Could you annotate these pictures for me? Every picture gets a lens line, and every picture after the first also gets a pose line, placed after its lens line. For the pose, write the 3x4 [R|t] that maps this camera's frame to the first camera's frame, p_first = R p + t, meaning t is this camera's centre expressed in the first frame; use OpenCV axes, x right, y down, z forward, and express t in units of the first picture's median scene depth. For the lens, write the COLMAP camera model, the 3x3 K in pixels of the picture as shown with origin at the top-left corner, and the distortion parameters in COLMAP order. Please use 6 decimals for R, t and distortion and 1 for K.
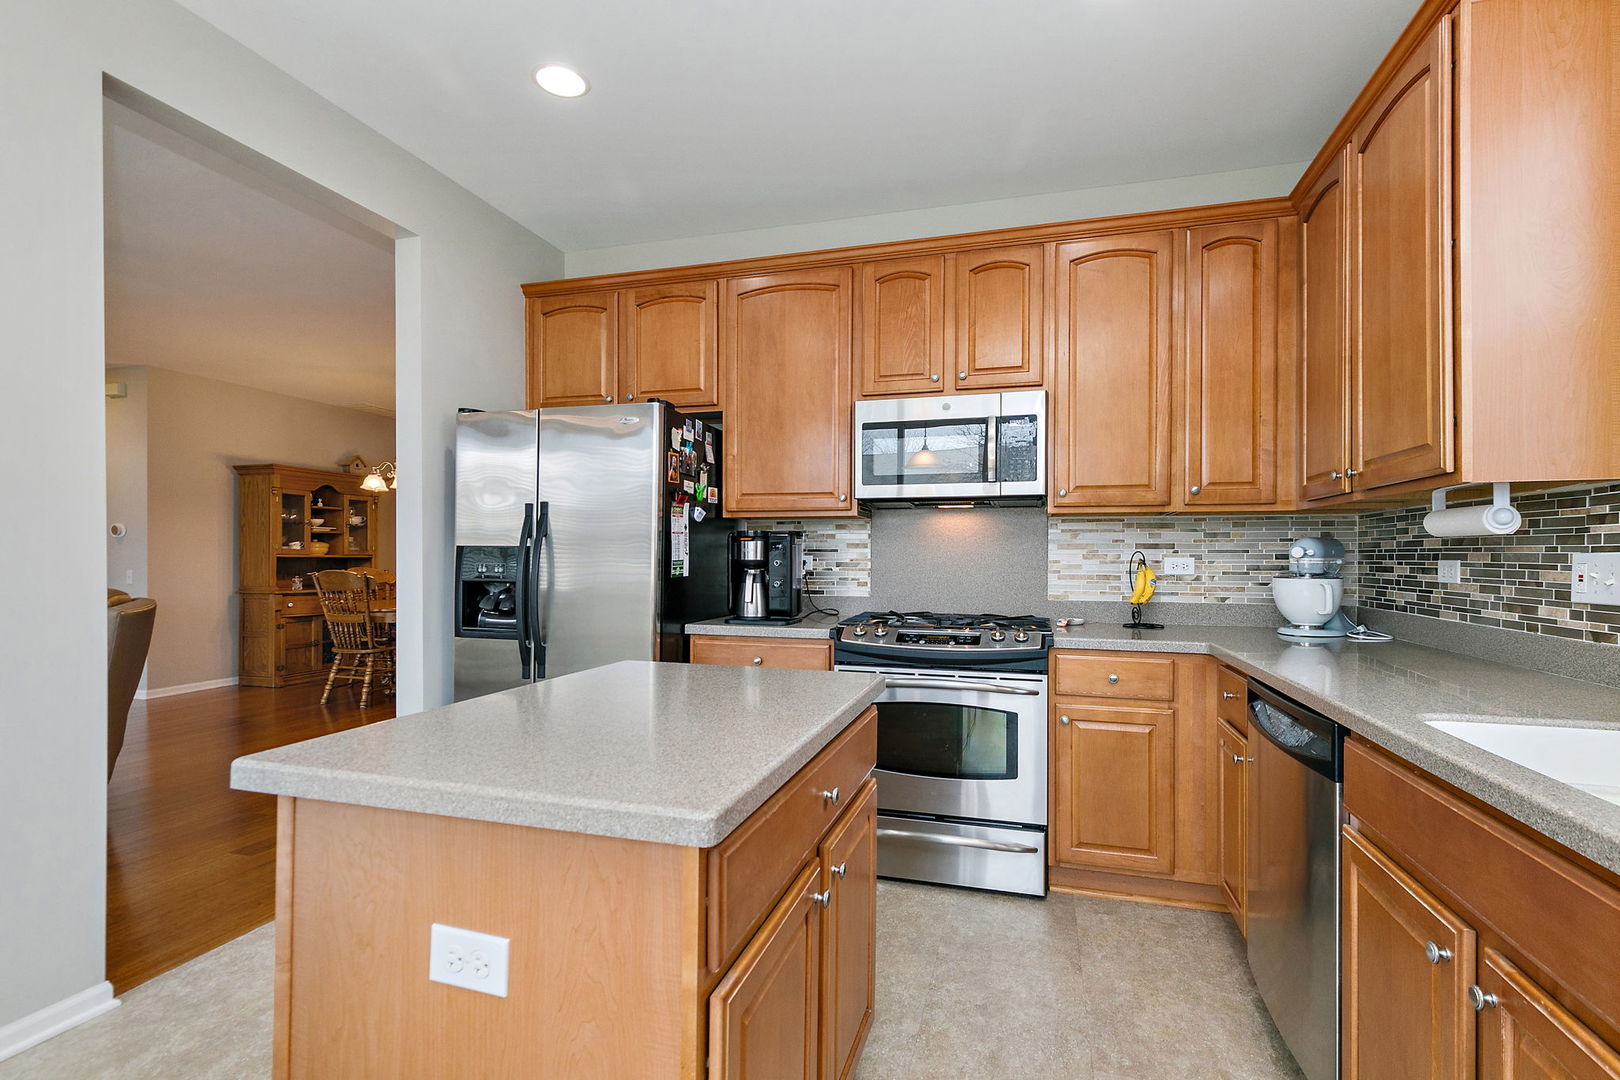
lens RADIAL K [[737.2, 0, 811.2], [0, 737.2, 548.1], [0, 0, 1]] dist [0.002727, 0.000014]
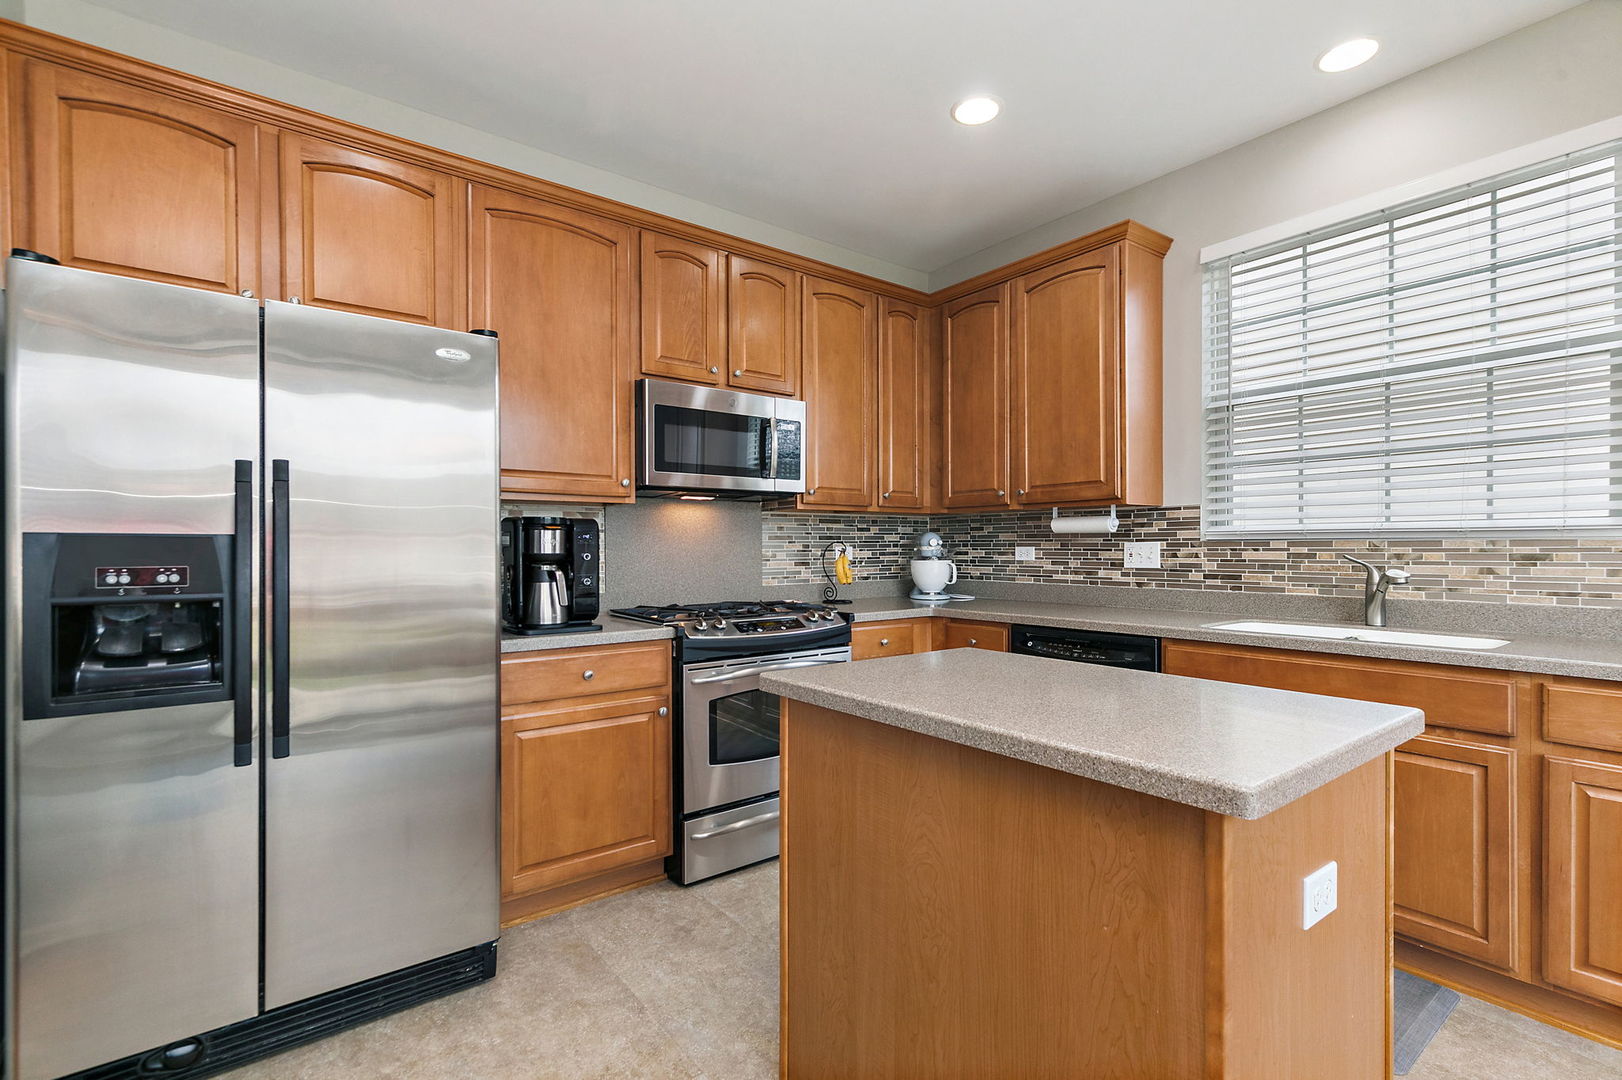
lens RADIAL K [[738.1, 0, 812.2], [0, 738.1, 548.1], [0, 0, 1]] dist [0.002727, 0.000014]
pose [[0.591123, -0.008376, 0.806538, -0.562268], [-0.001342, 0.999934, 0.011368, 0.000669], [-0.806580, -0.007802, 0.591073, 0.289559]]
